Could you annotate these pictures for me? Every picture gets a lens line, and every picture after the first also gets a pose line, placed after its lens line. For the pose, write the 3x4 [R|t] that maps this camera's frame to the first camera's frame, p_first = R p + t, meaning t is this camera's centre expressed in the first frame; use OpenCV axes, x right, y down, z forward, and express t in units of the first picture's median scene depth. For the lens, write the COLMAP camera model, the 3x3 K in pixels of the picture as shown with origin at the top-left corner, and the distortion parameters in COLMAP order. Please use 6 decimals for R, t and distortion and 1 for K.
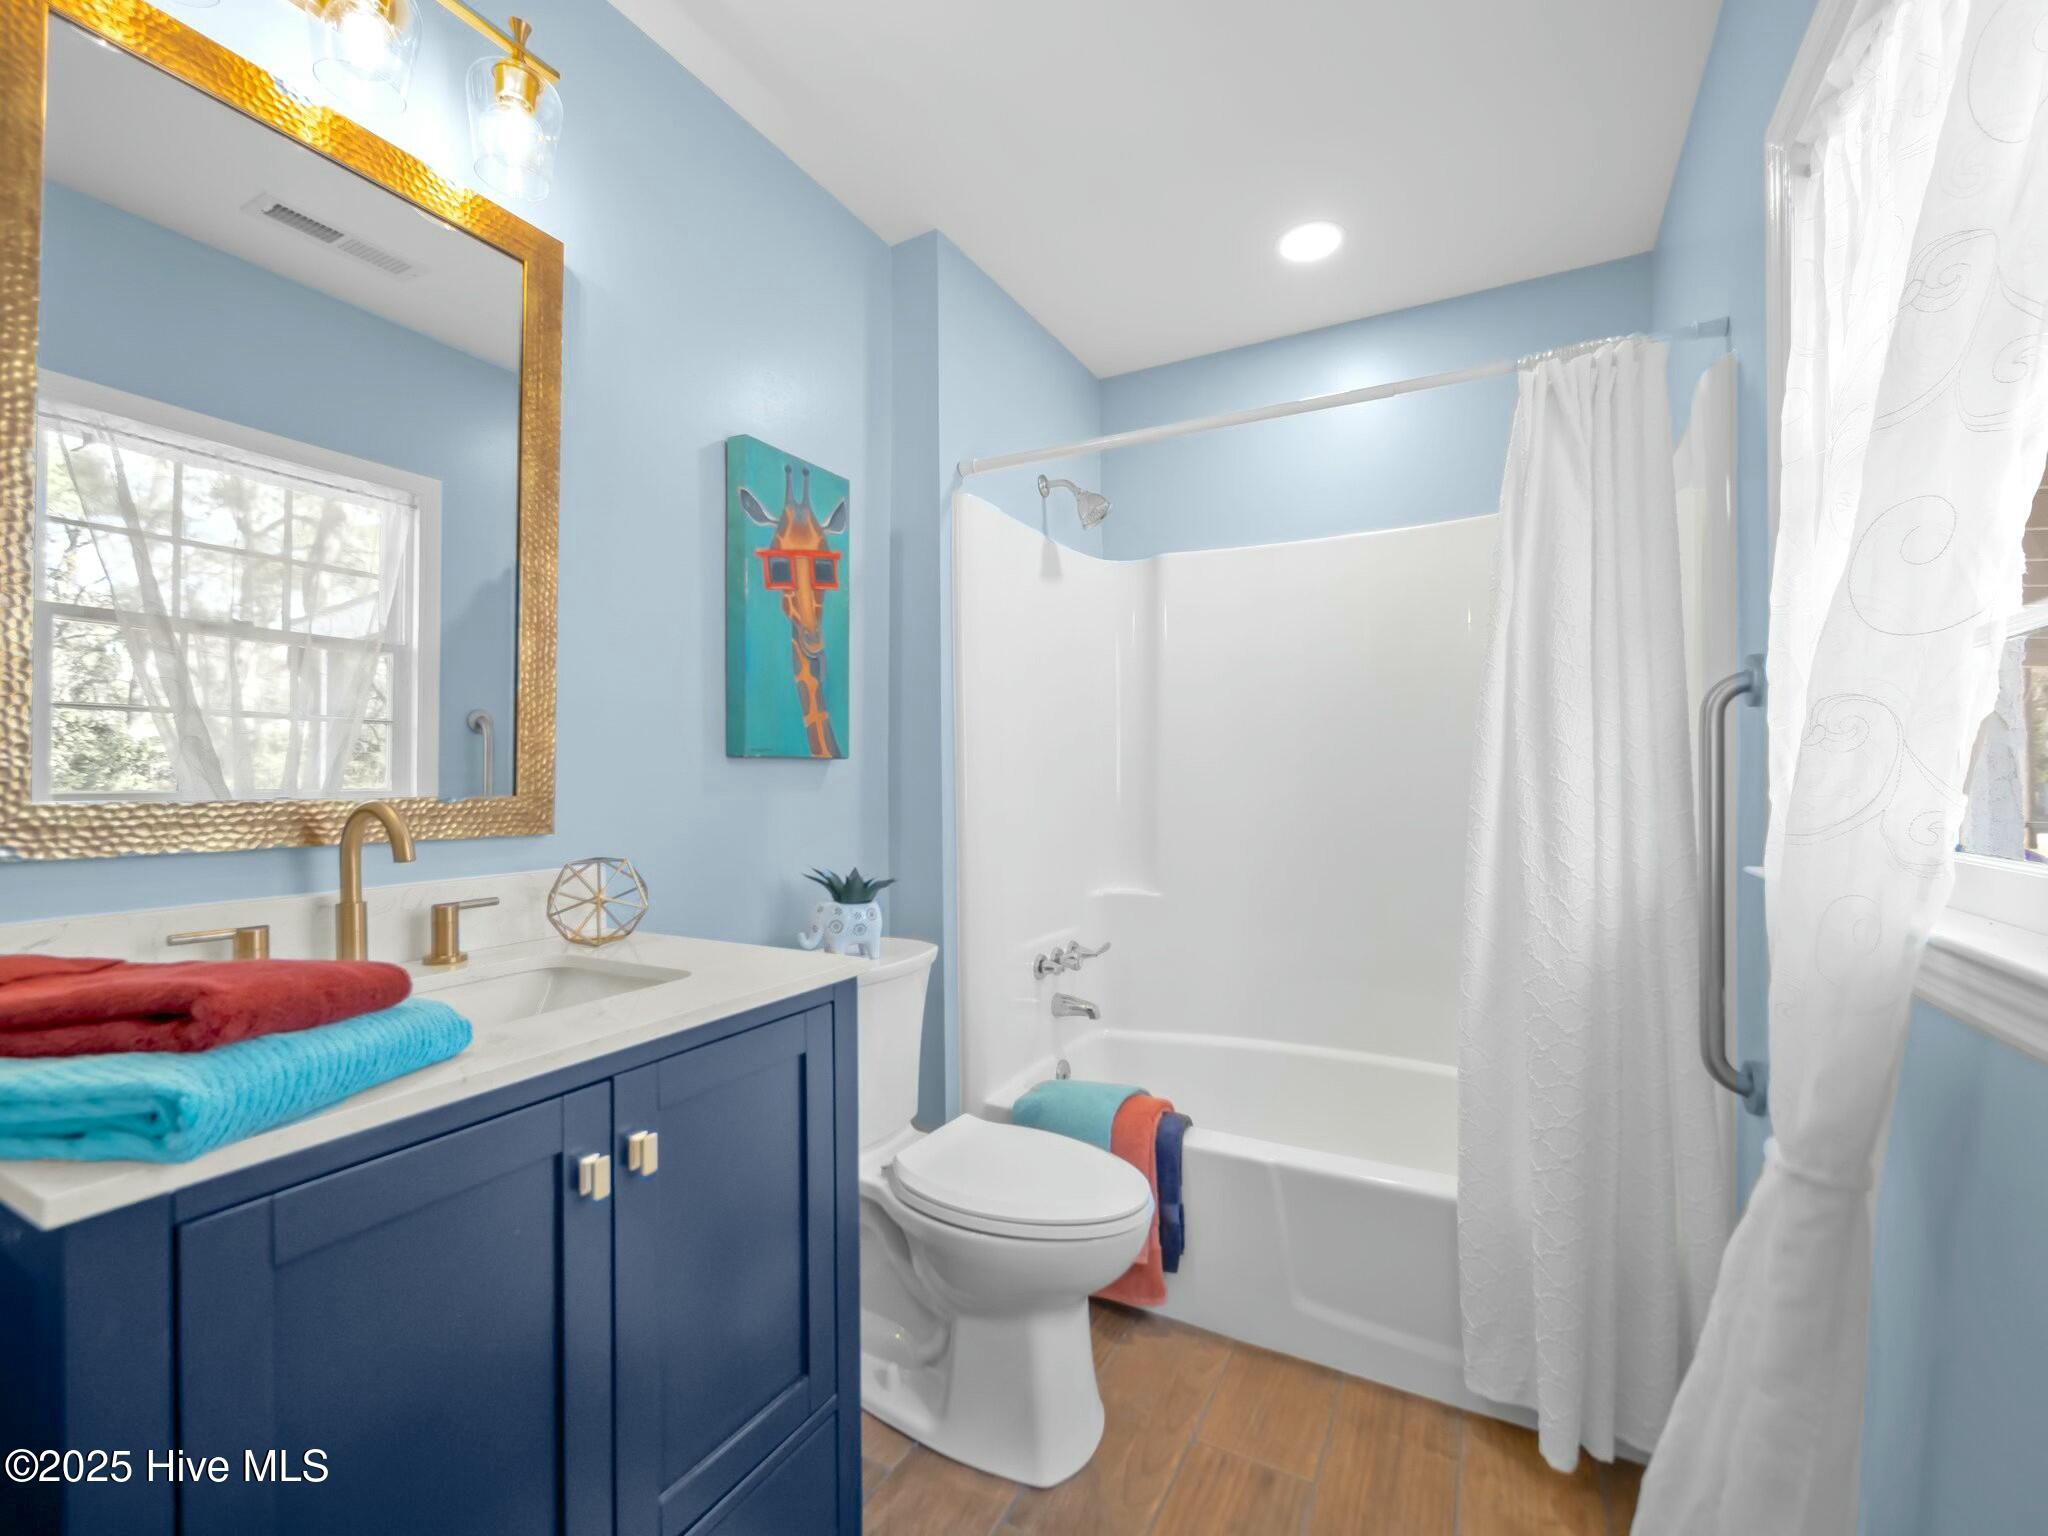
lens RADIAL K [[870.5, 0, 1027.3], [0, 870.5, 779.6], [0, 0, 1]] dist [-0.006626, 0.000467]
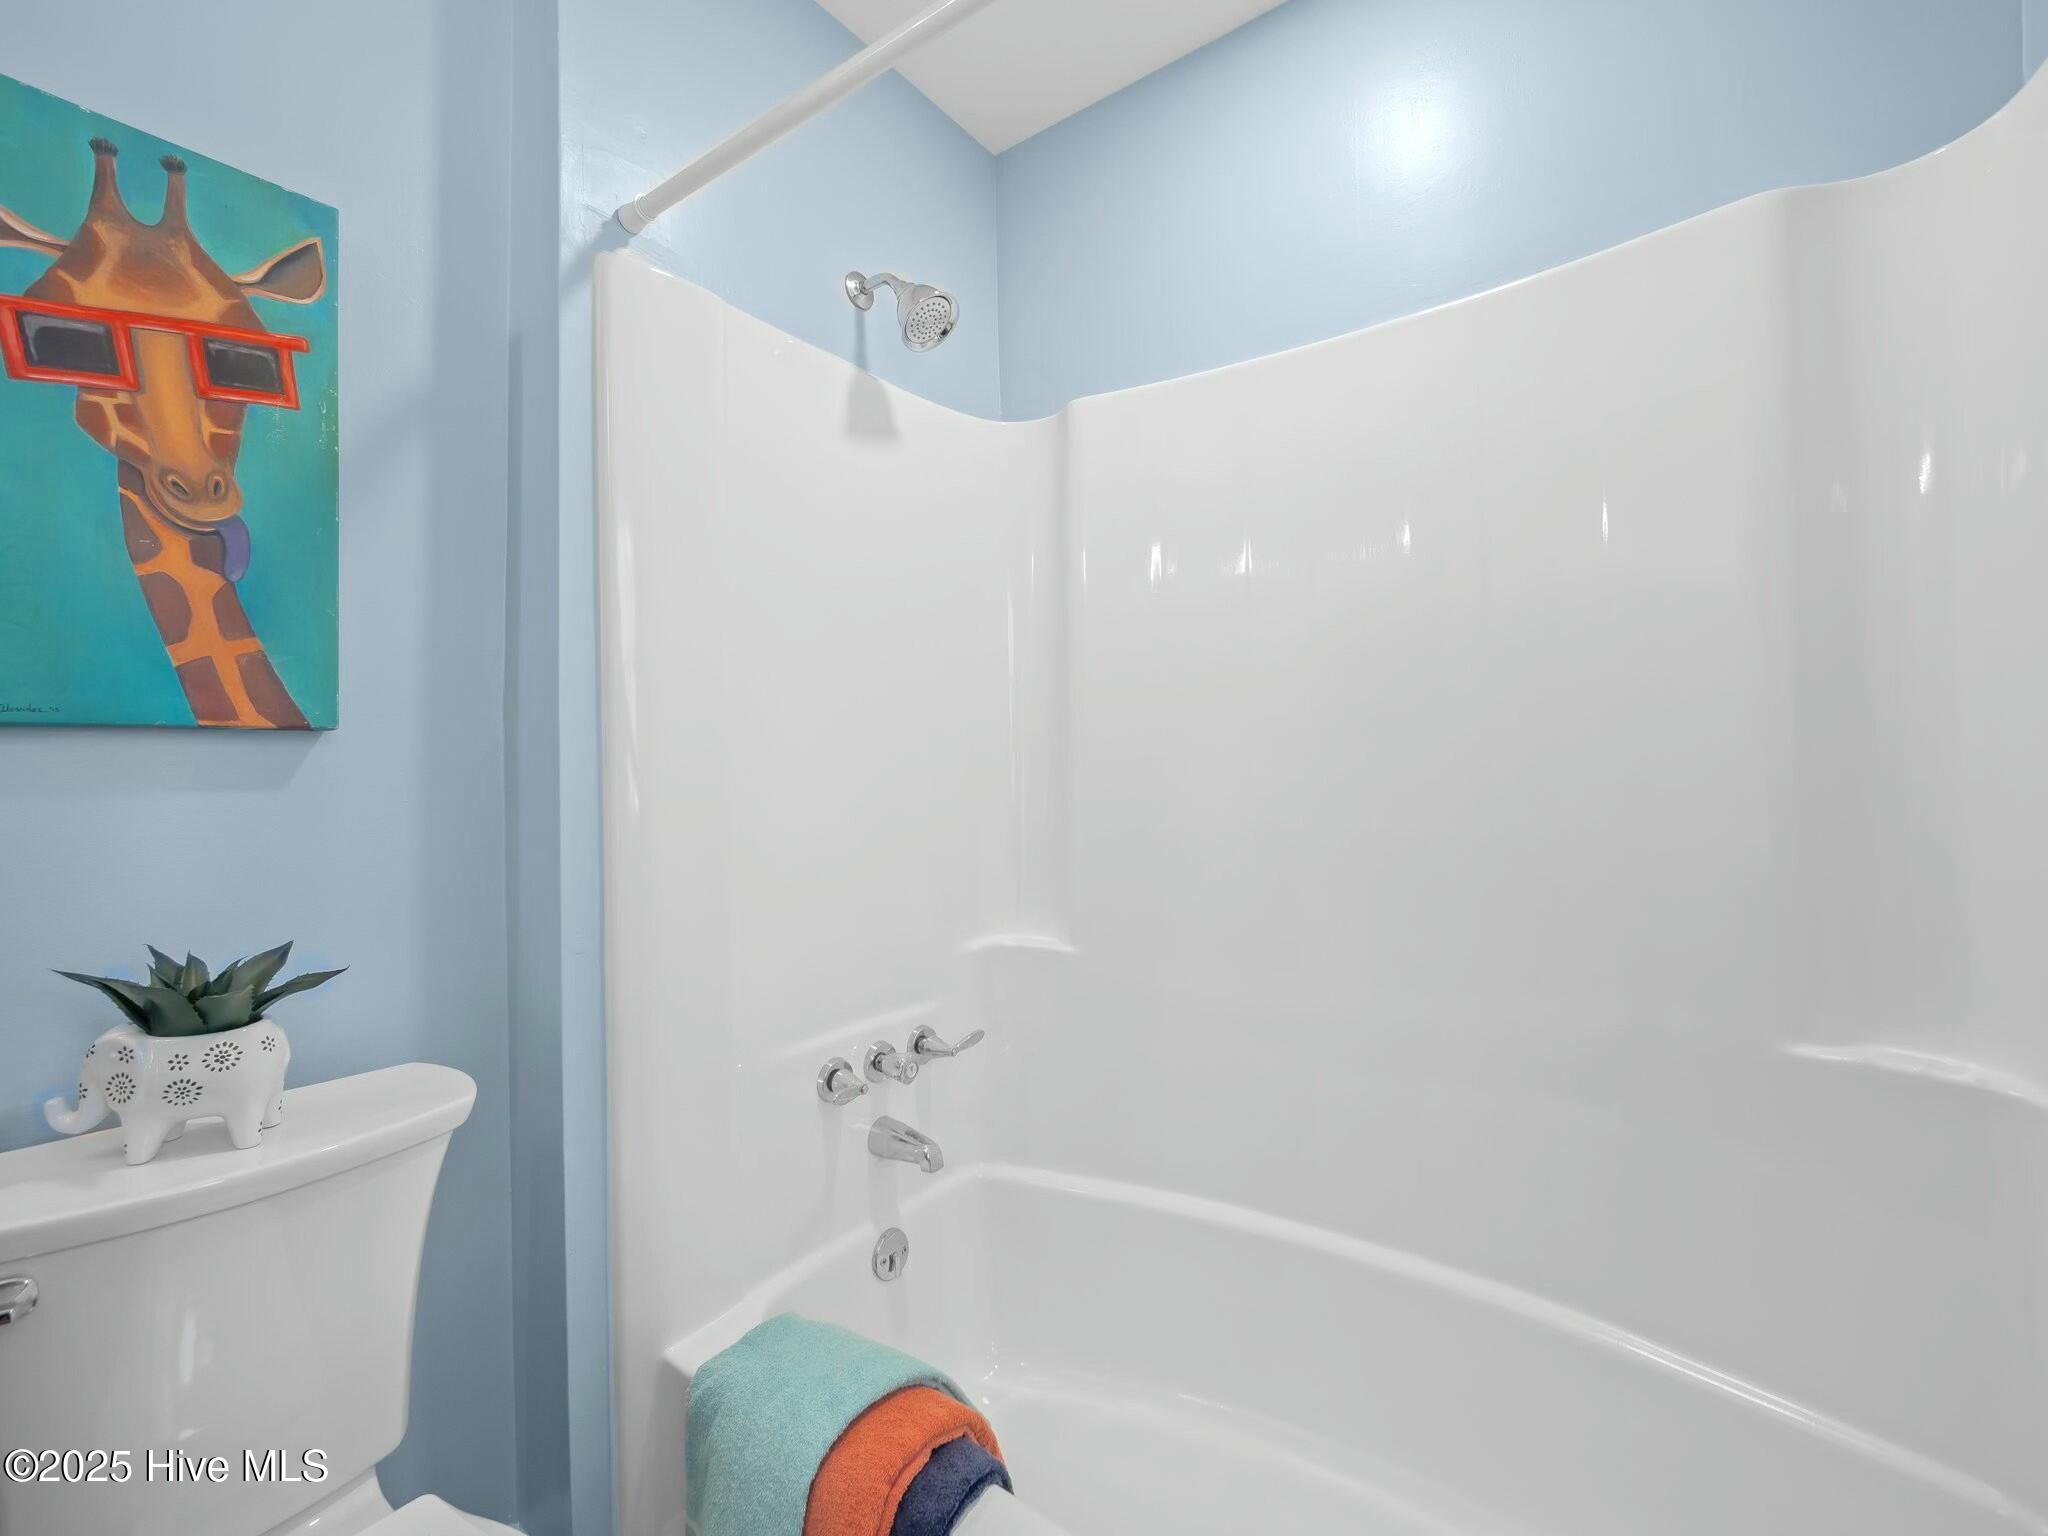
lens RADIAL K [[870.5, 0, 1022.4], [0, 870.5, 754.5], [0, 0, 1]] dist [-0.006626, 0.000467]
pose [[0.990490, -0.013106, -0.136961, 0.295123], [0.011265, 0.999836, -0.014207, 0.003687], [0.137125, 0.012529, 0.990474, 0.560404]]
